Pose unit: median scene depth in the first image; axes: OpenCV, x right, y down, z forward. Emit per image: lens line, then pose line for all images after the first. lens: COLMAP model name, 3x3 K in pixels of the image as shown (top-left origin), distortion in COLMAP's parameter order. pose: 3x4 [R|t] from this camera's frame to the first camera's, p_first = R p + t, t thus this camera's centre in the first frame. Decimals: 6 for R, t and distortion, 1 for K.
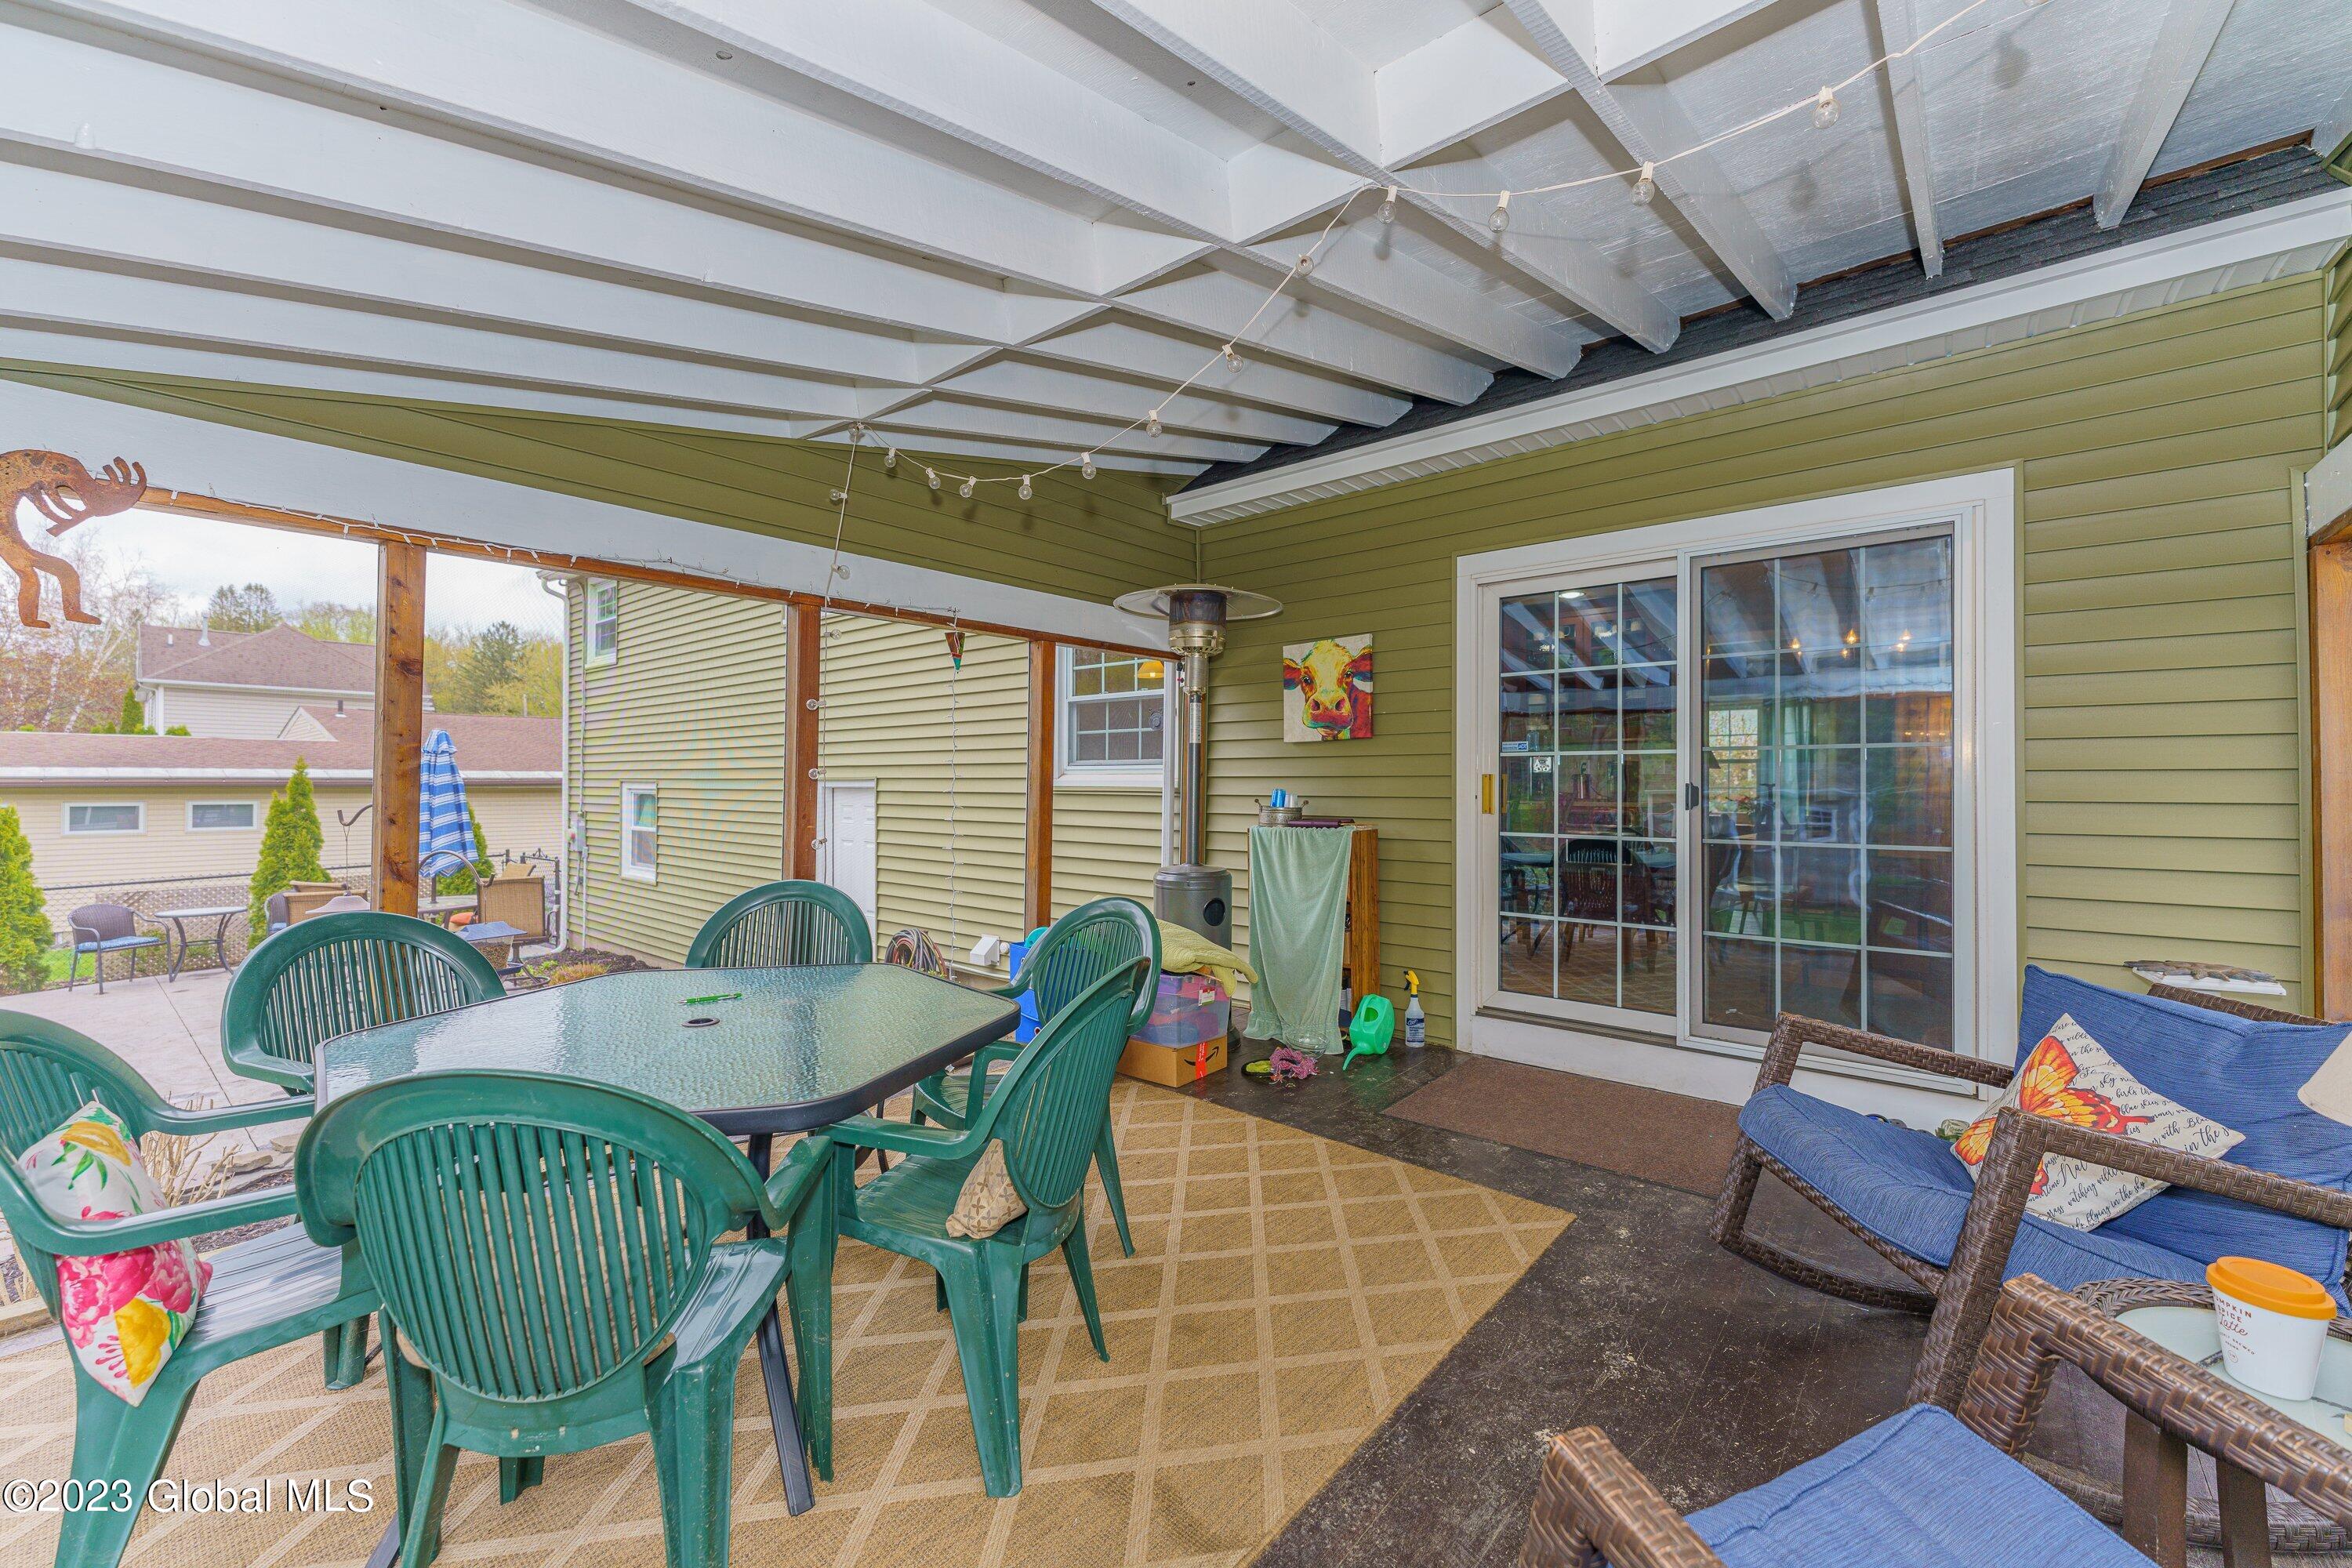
lens RADIAL K [[941.2, 0, 1172.1], [0, 941.2, 782.2], [0, 0, 1]] dist [0.006937, -0.002604]
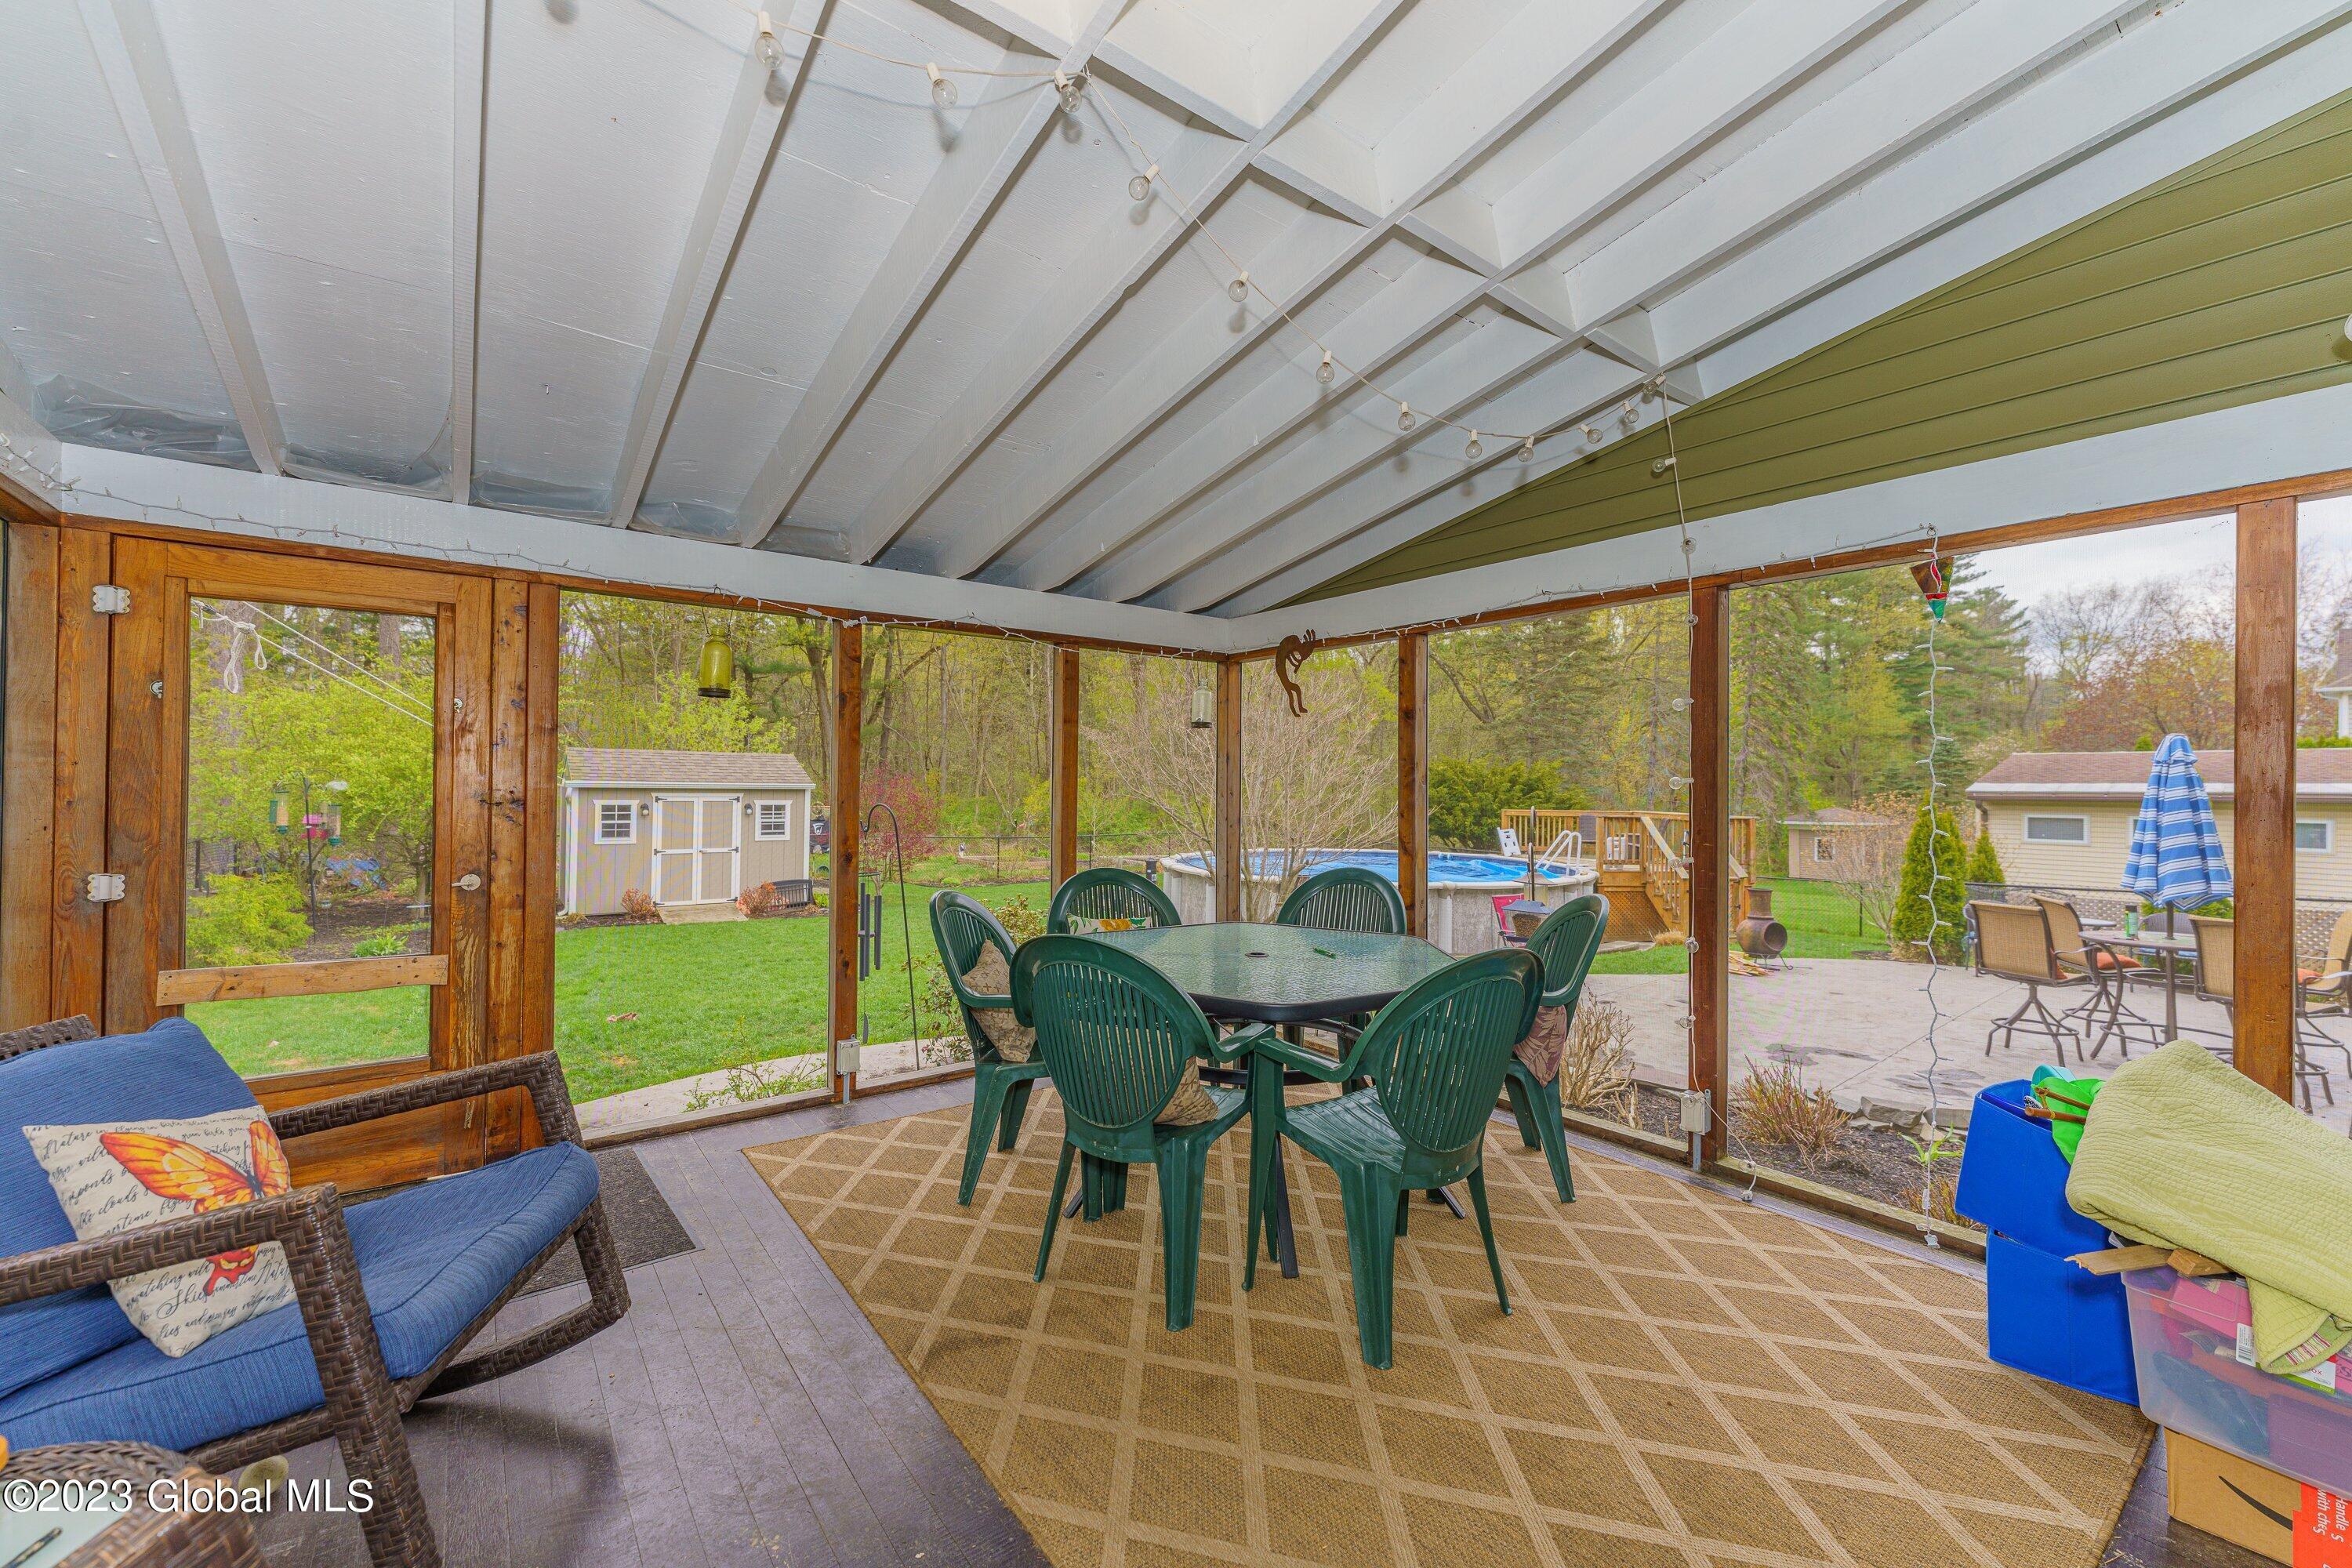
lens RADIAL K [[941.2, 0, 1171.3], [0, 941.2, 779.5], [0, 0, 1]] dist [0.006937, -0.002604]
pose [[-0.197882, -0.009048, -0.980184, 0.232431], [-0.010988, 0.999915, -0.007012, 0.000042], [0.980164, 0.009383, -0.197965, 0.286853]]
